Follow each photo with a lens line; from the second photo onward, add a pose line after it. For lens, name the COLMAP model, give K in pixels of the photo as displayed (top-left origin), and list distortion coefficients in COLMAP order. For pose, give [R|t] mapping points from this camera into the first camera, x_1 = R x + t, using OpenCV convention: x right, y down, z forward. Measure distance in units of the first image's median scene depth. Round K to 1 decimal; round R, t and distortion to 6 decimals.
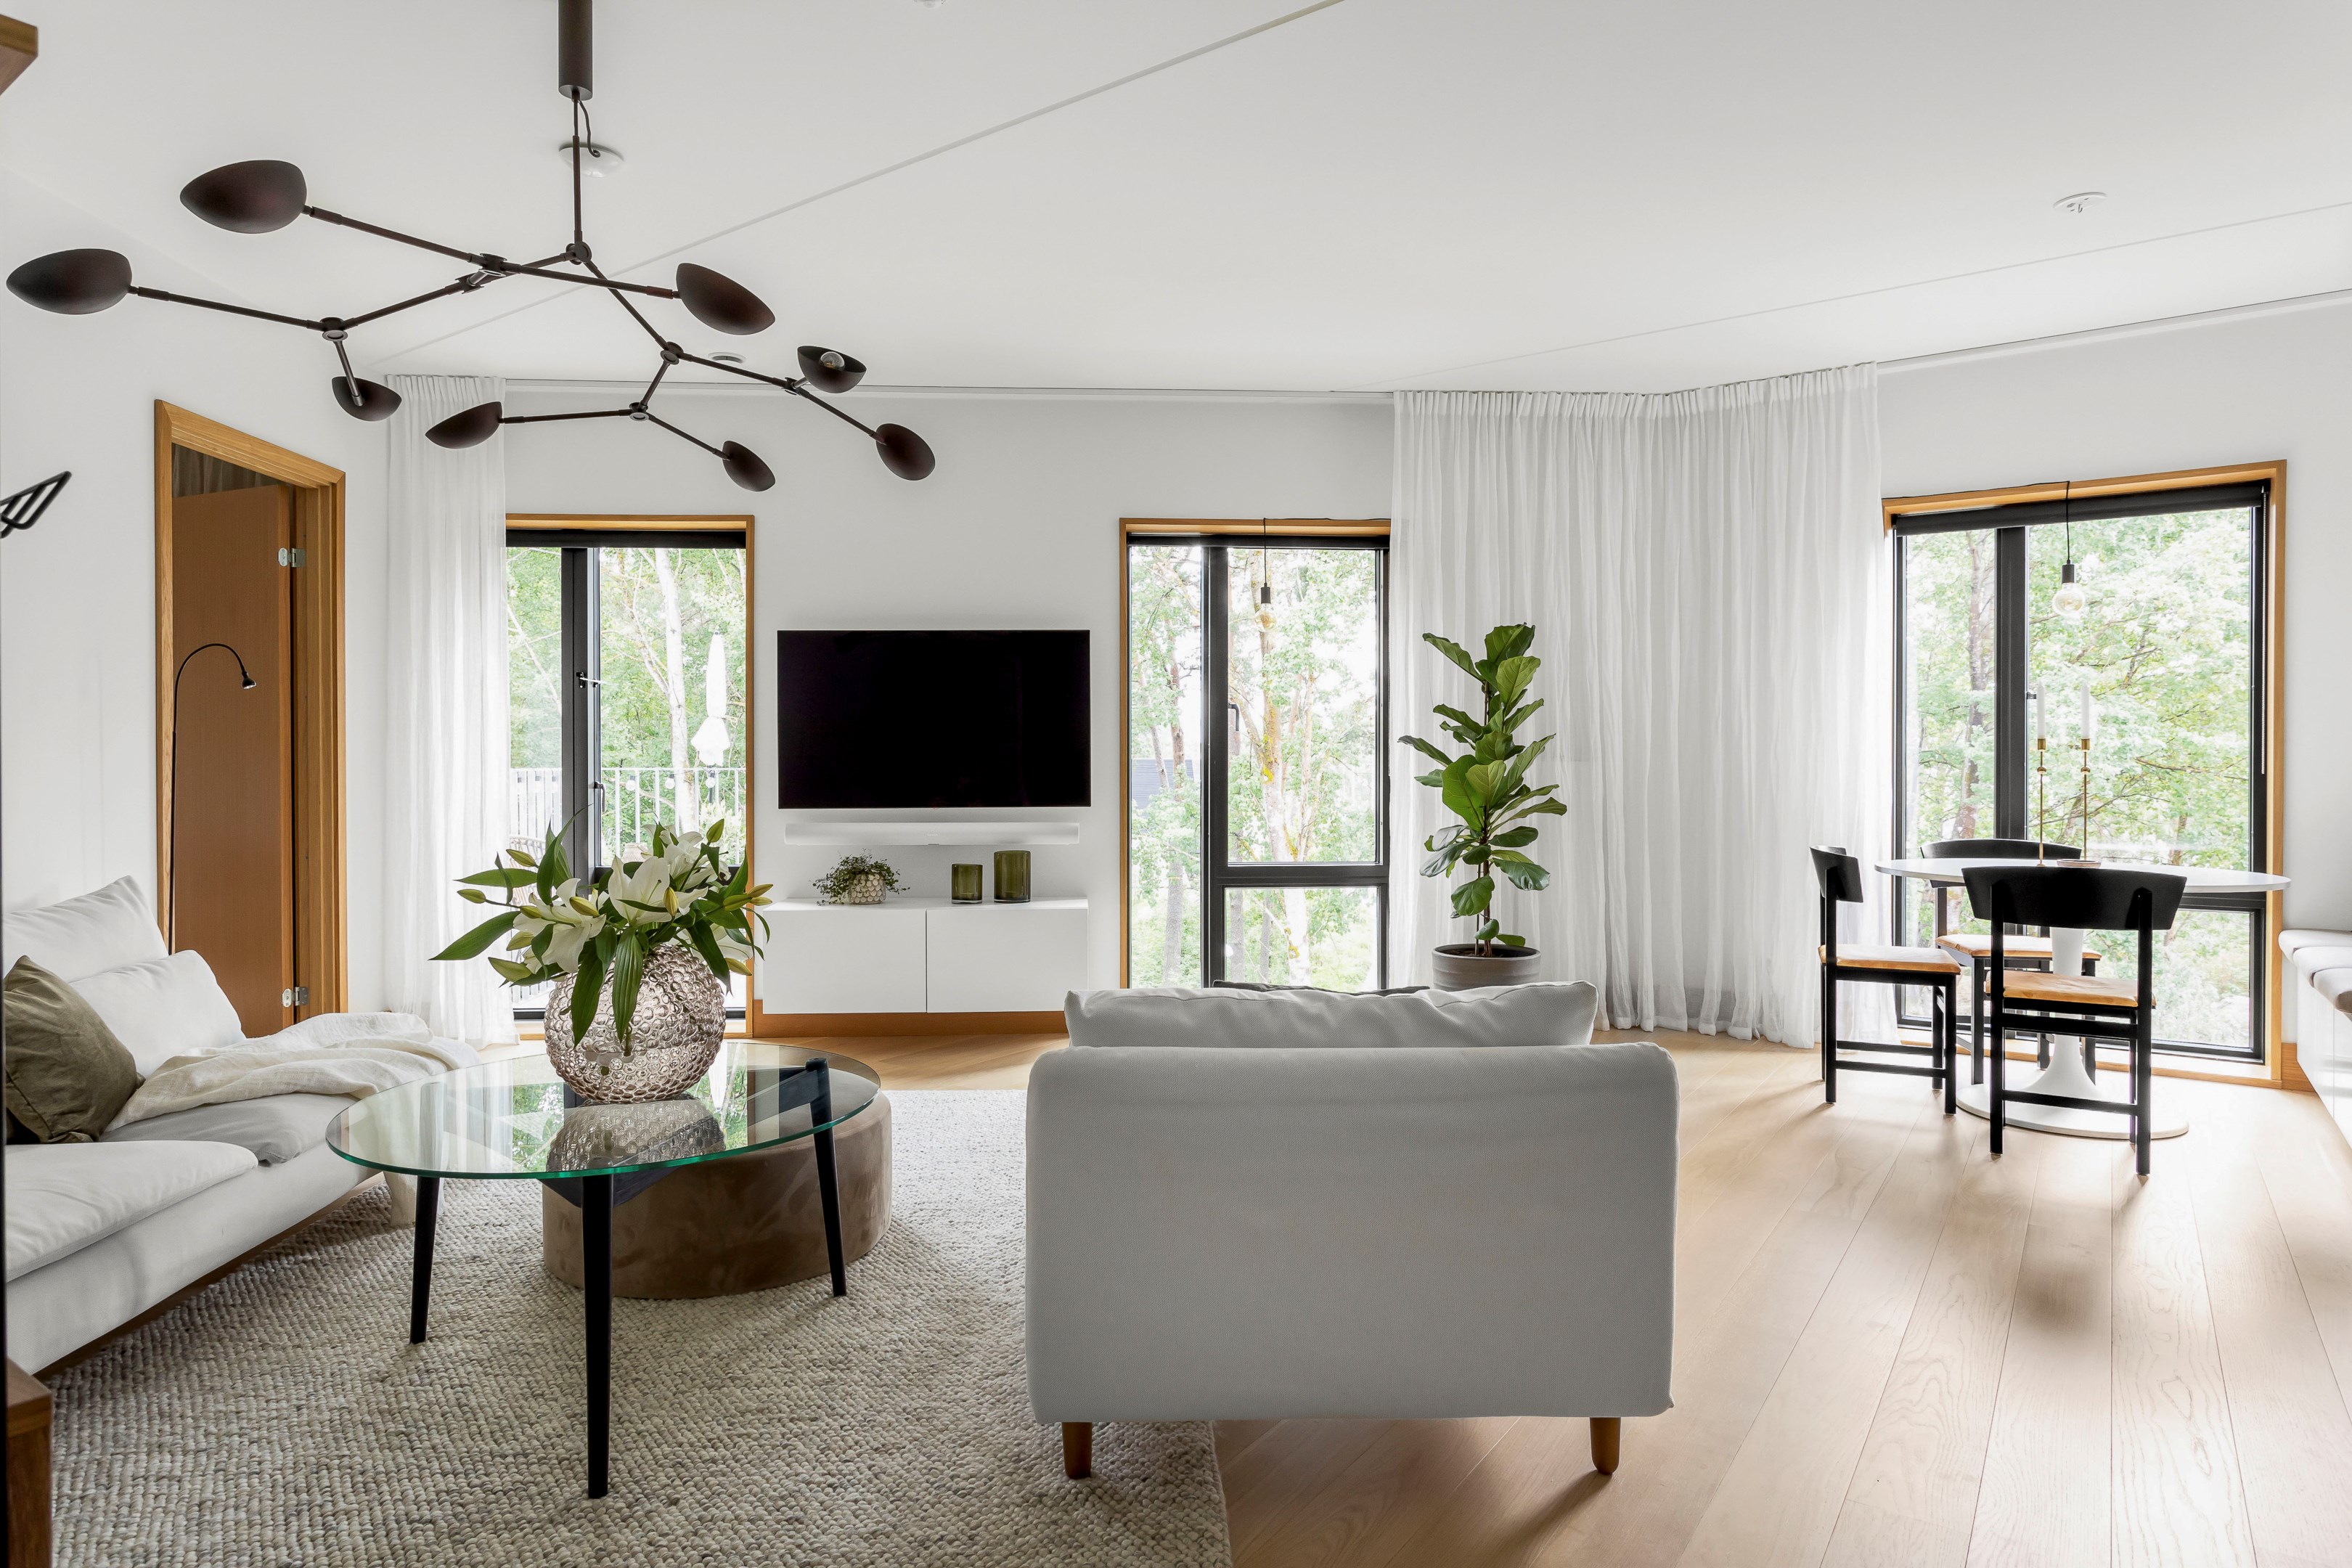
lens RADIAL K [[1347.0, 0, 1176.0], [0, 1347.0, 784.0], [0, 0, 1]] dist [-0.007997, 0.014497]
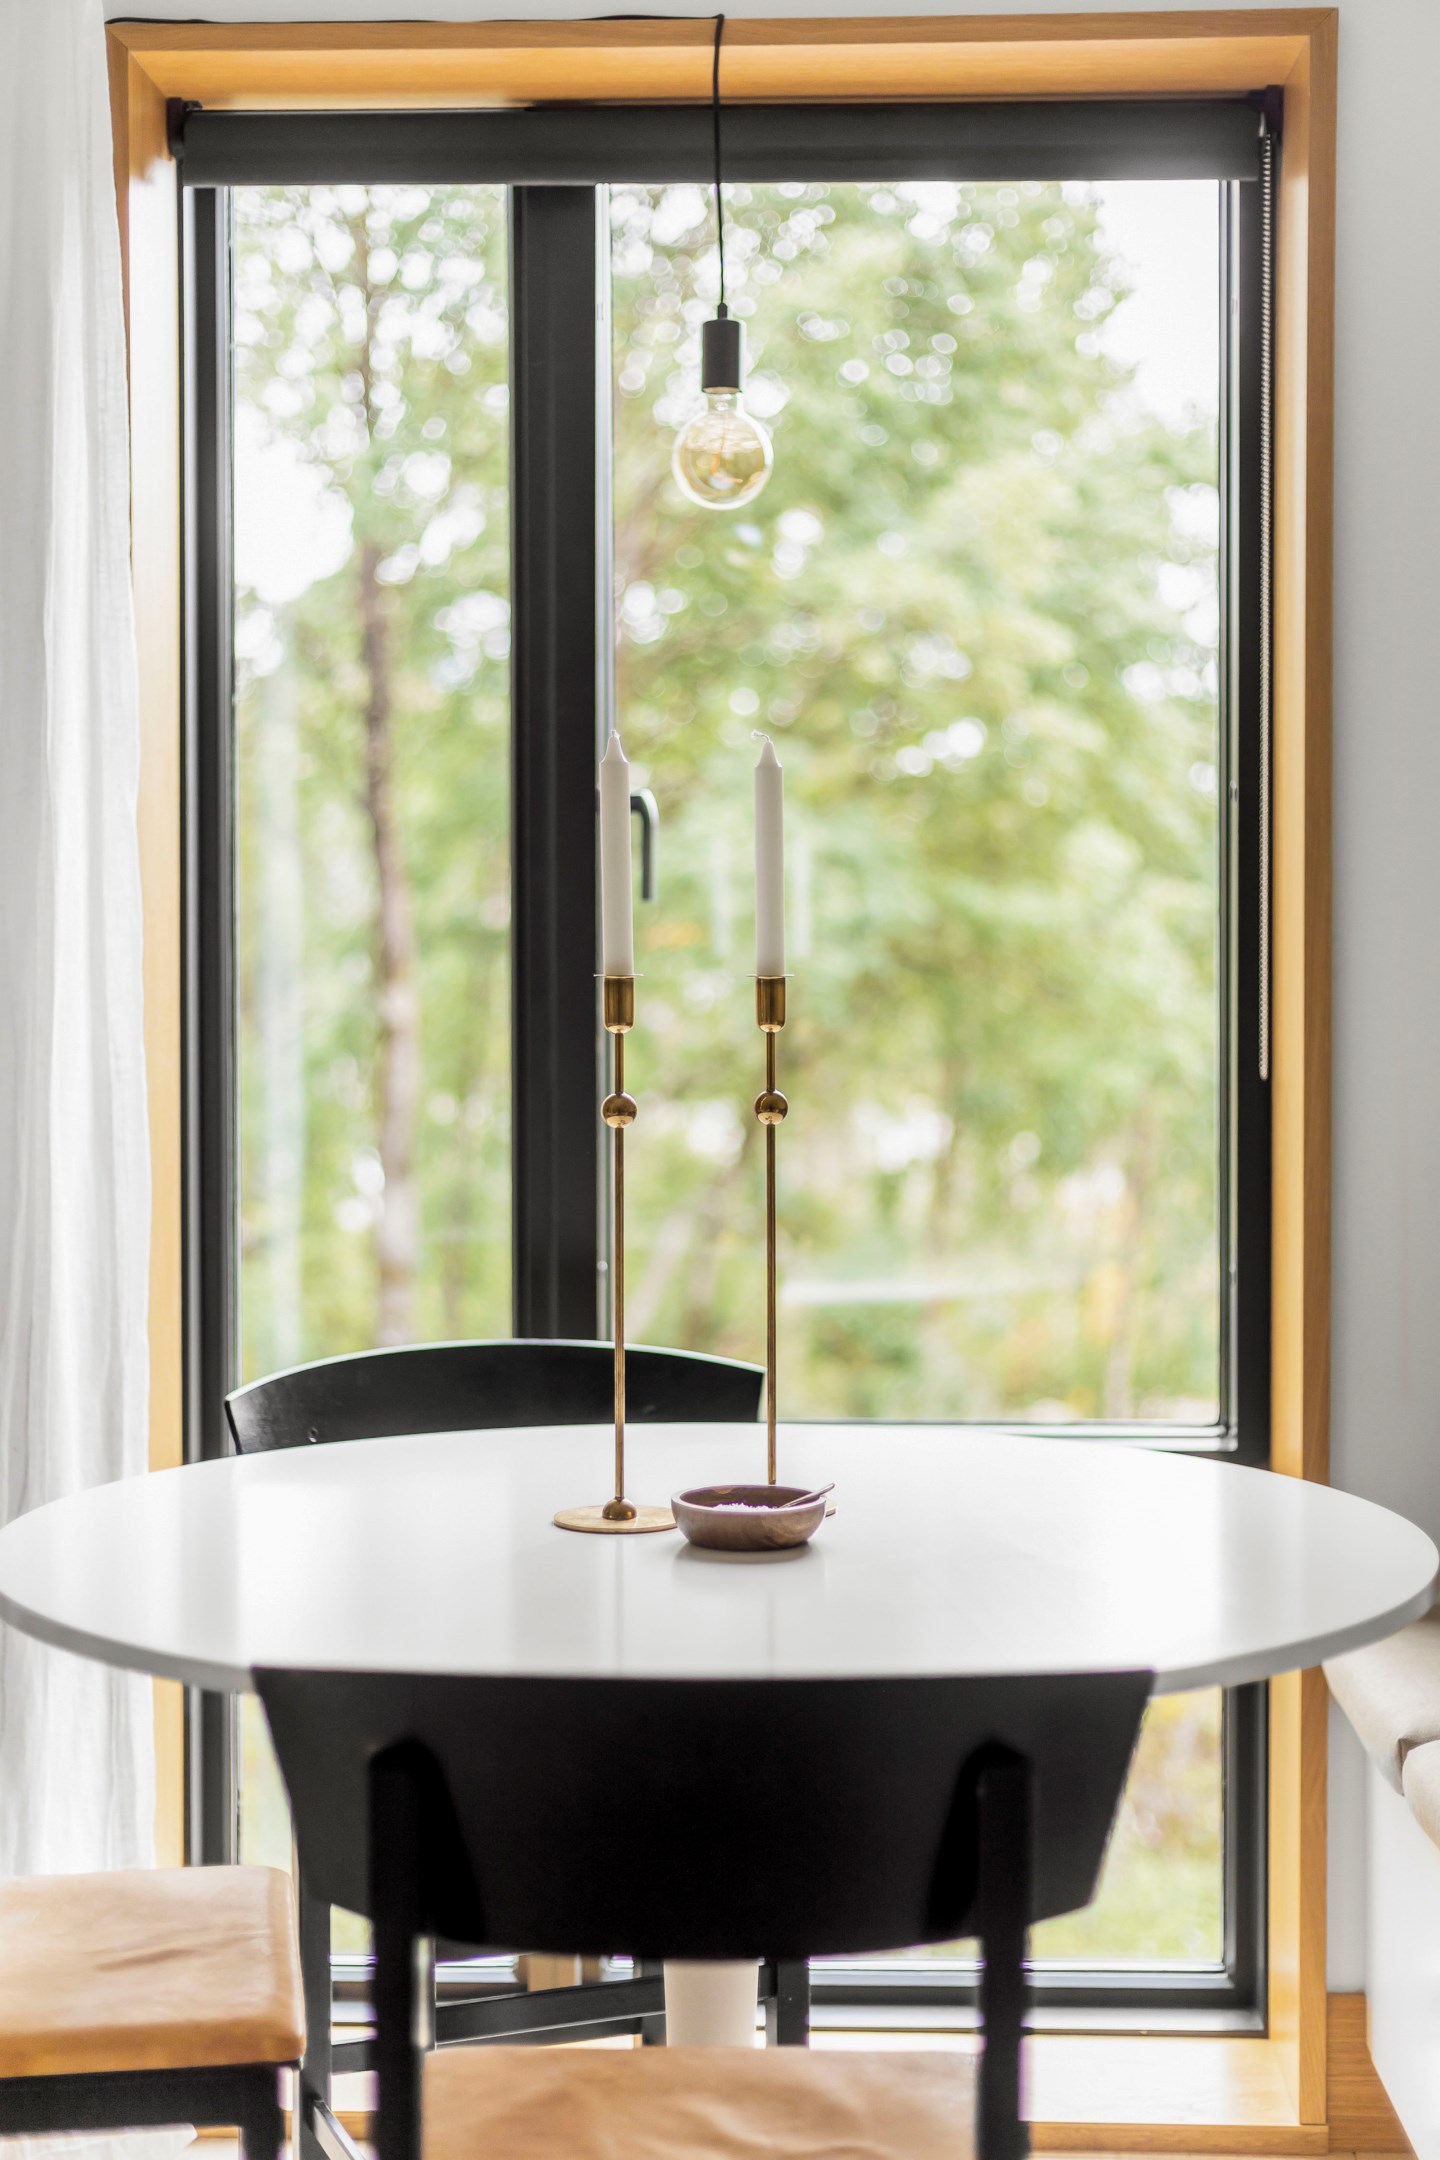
lens RADIAL K [[3135.8, 0, 722.3], [0, 3135.8, 956.5], [0, 0, 1]] dist [0.181671, 0.016763]
pose [[0.841480, 0.001464, 0.540287, 0.306340], [0.003106, 0.999967, -0.007547, -0.027827], [-0.540280, 0.008029, 0.841447, 0.446367]]
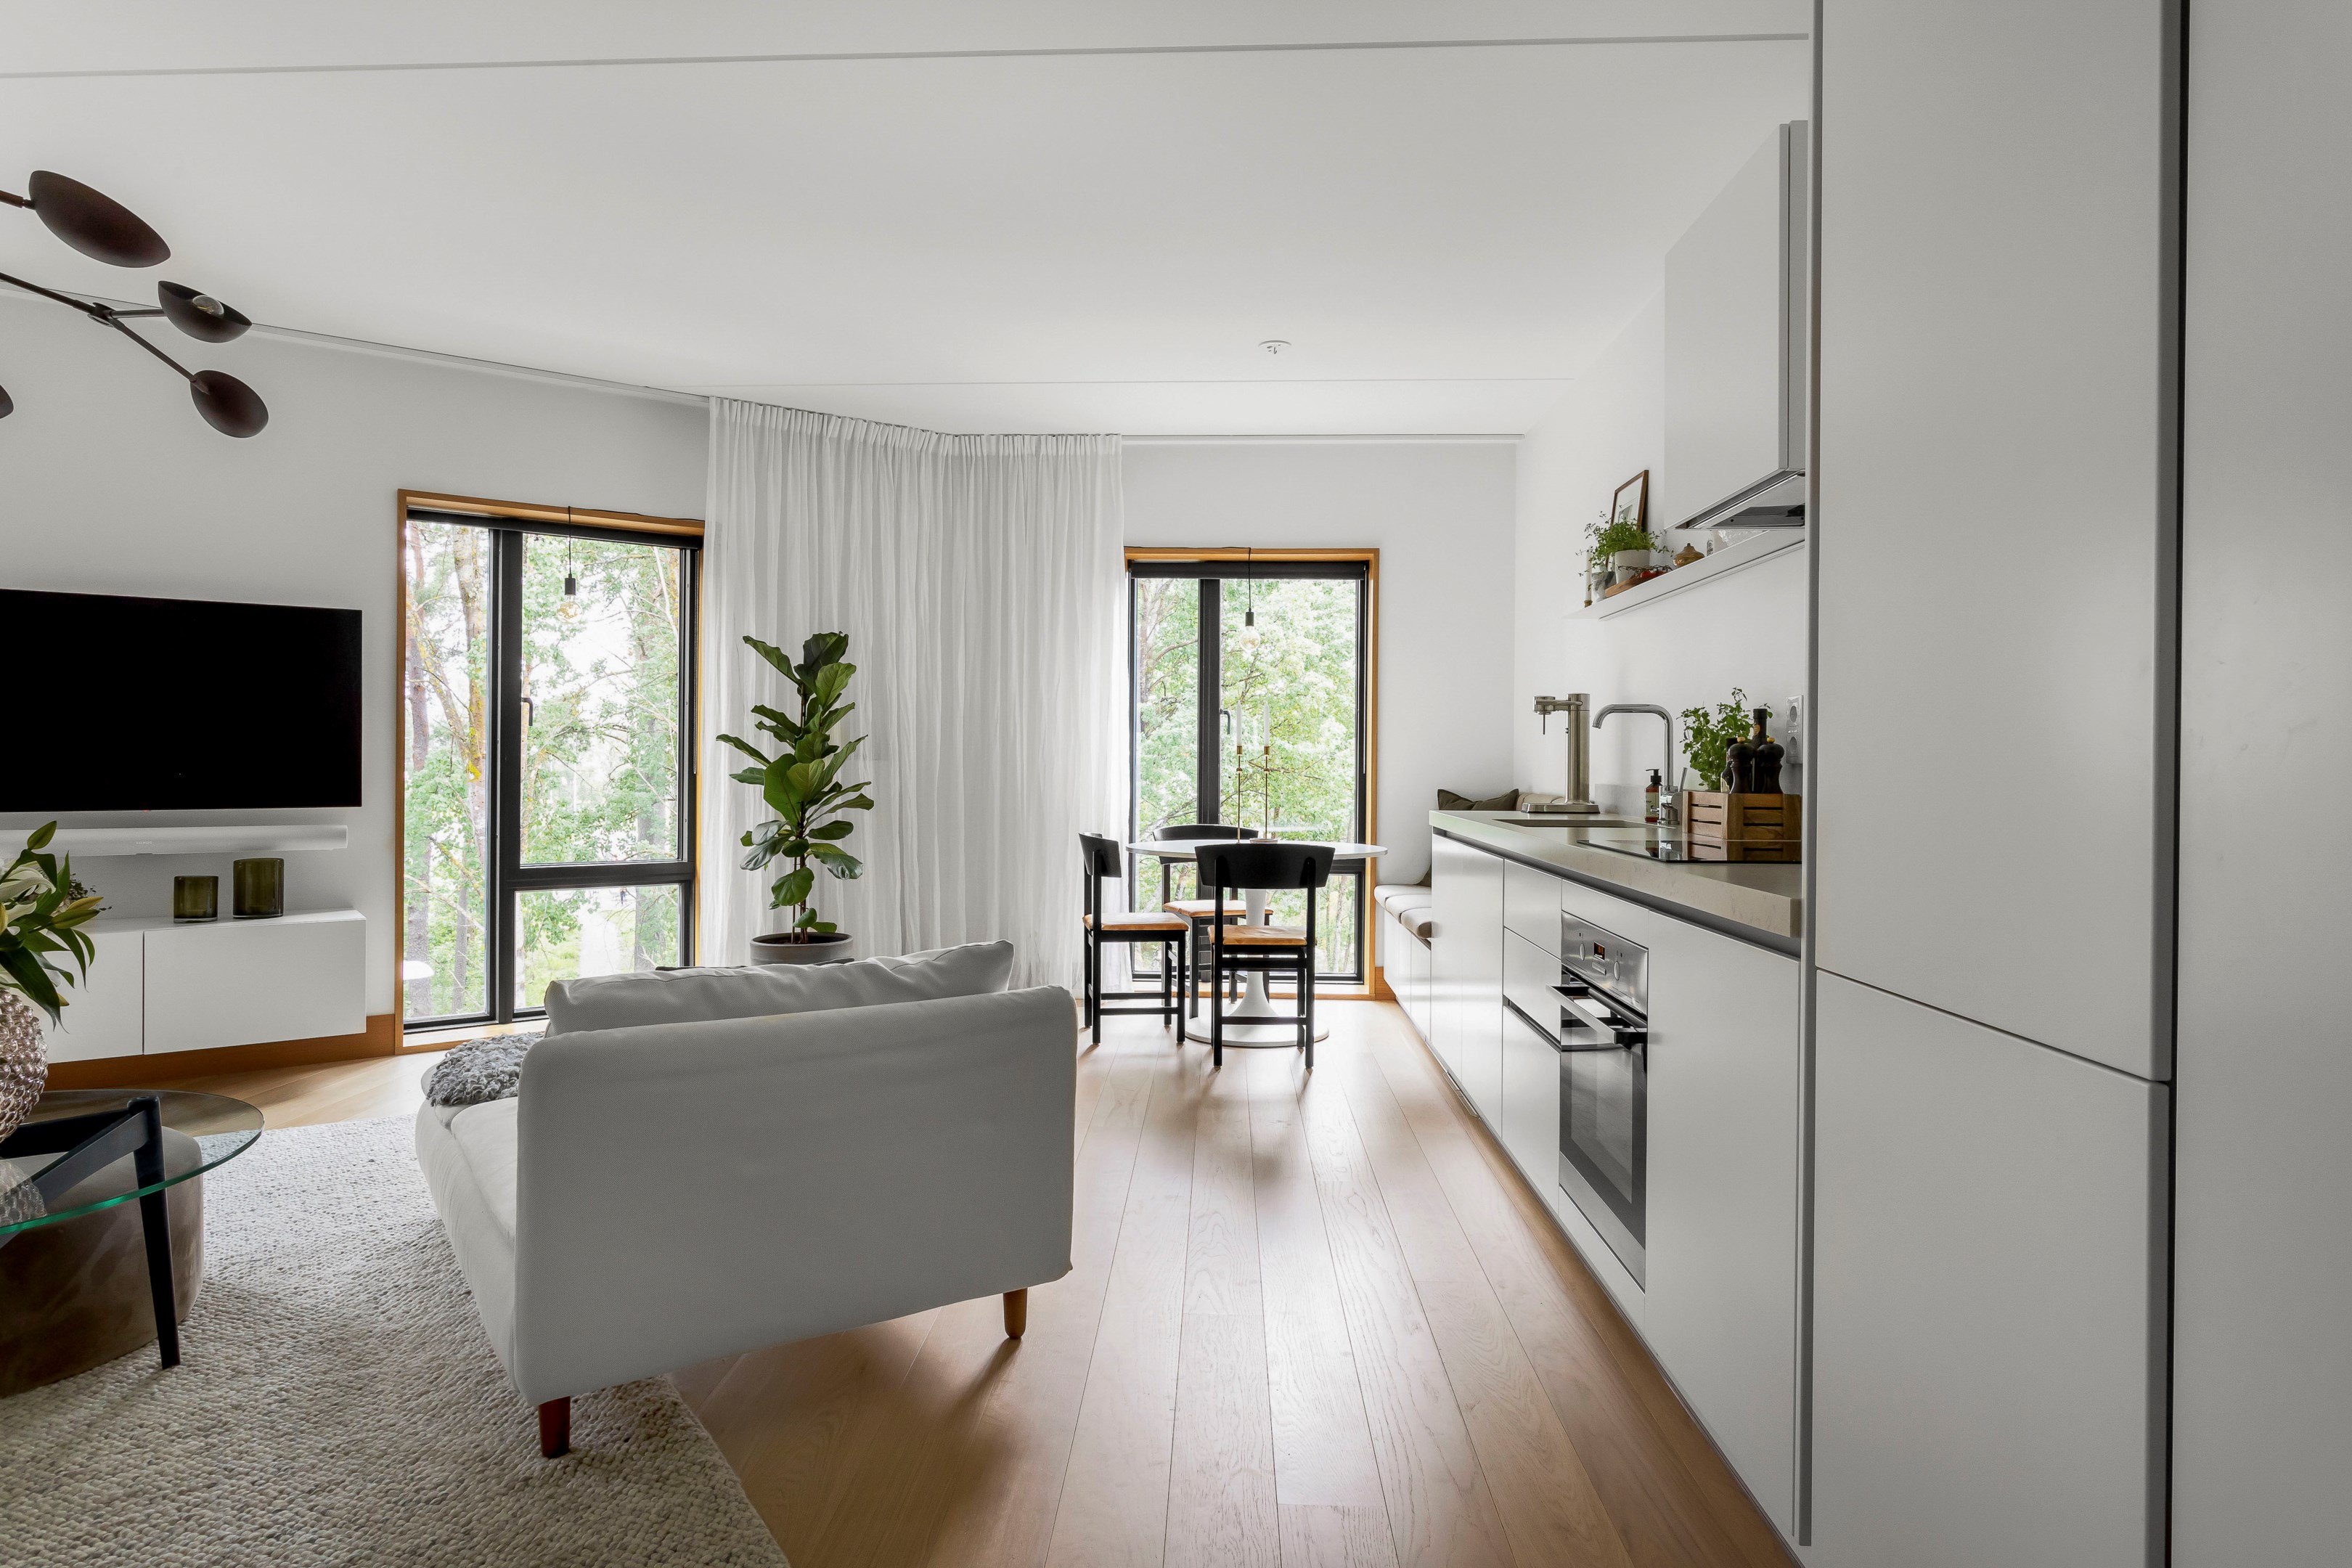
lens RADIAL K [[1347.0, 0, 1176.0], [0, 1347.0, 784.0], [0, 0, 1]] dist [-0.007997, 0.014497]
pose [[0.839256, -0.001608, 0.543734, -0.101240], [0.001036, 0.999999, 0.001359, 0.001168], [-0.543735, -0.000577, 0.839257, -0.050512]]
